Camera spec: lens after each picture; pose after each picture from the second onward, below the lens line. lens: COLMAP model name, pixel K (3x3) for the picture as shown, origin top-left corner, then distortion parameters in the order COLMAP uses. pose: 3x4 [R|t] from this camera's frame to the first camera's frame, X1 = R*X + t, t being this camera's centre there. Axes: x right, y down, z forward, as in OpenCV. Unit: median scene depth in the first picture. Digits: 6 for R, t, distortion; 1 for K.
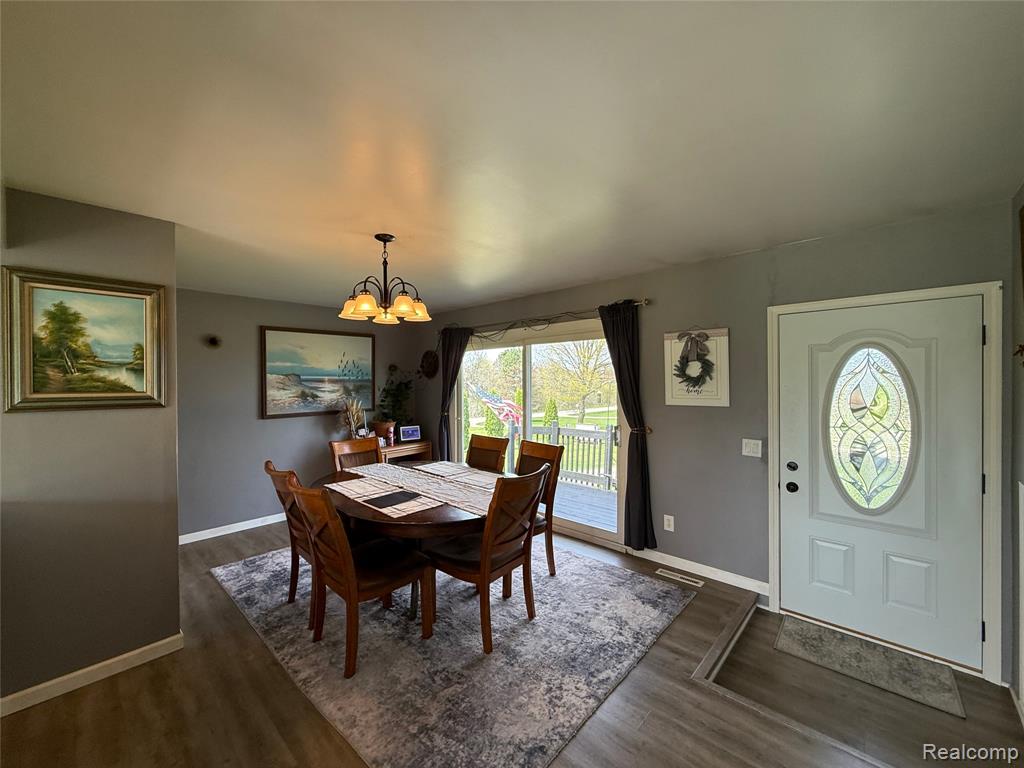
lens RADIAL K [[406.1, 0, 510.6], [0, 406.1, 384.4], [0, 0, 1]] dist [-0.002271, -0.000301]
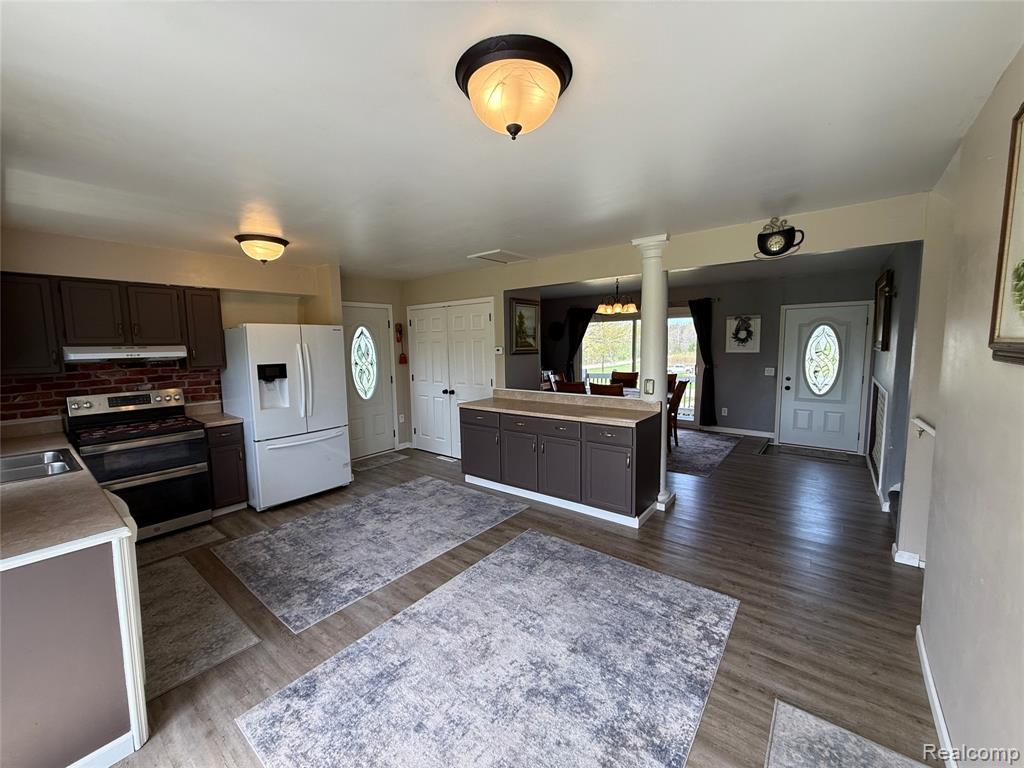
lens RADIAL K [[406.1, 0, 509.5], [0, 406.1, 383.9], [0, 0, 1]] dist [-0.002271, -0.000301]
pose [[0.997421, -0.015925, 0.069978, -0.953727], [0.009048, 0.995193, 0.097519, -0.000439], [-0.071195, -0.096634, 0.992770, -1.065835]]
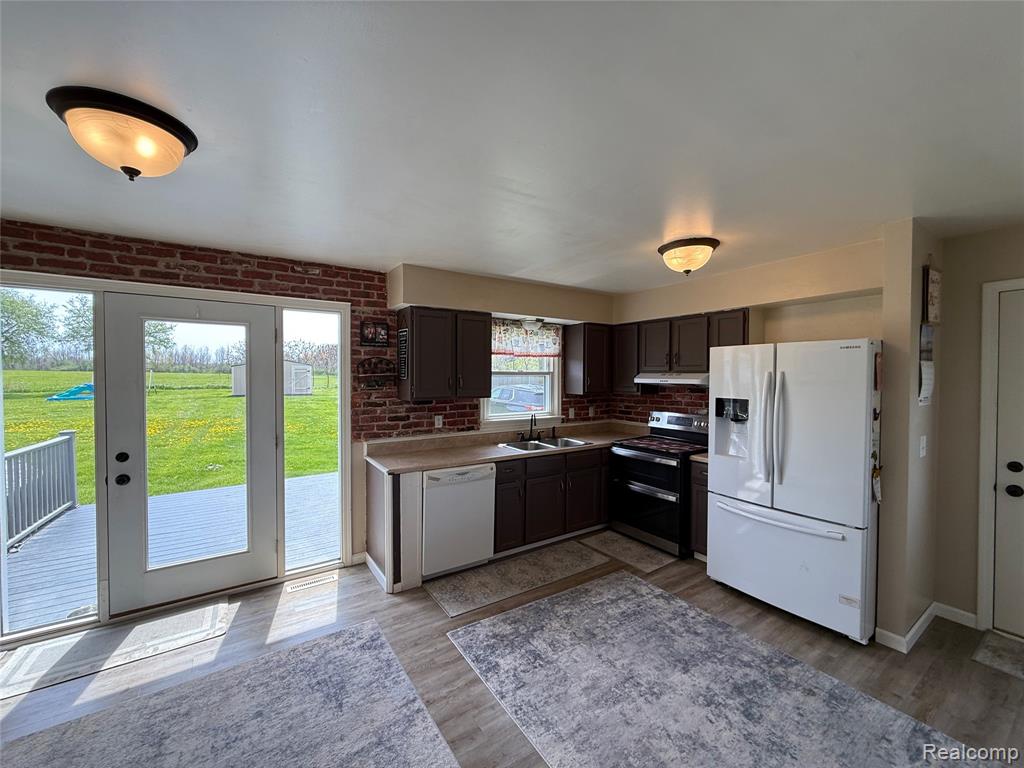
lens RADIAL K [[406.1, 0, 509.9], [0, 406.1, 382.9], [0, 0, 1]] dist [-0.002271, -0.000301]
pose [[-0.236833, 0.025431, -0.971218, -0.523339], [-0.005084, 0.999611, 0.027414, -0.005660], [0.971537, 0.011430, -0.236611, 0.024412]]
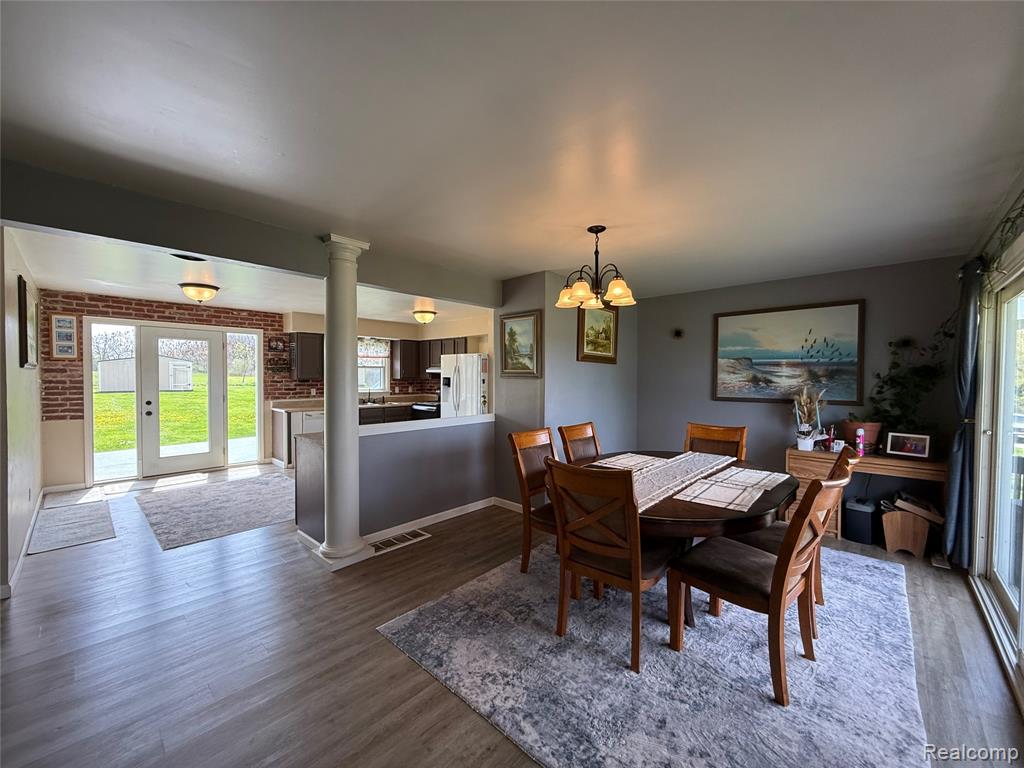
lens RADIAL K [[406.1, 0, 509.7], [0, 406.1, 384.3], [0, 0, 1]] dist [-0.002271, -0.000301]
pose [[-0.007270, 0.031723, -0.999470, 0.727179], [-0.009876, 0.999446, 0.031794, 0.021008], [0.999925, 0.010102, -0.006953, 0.707166]]
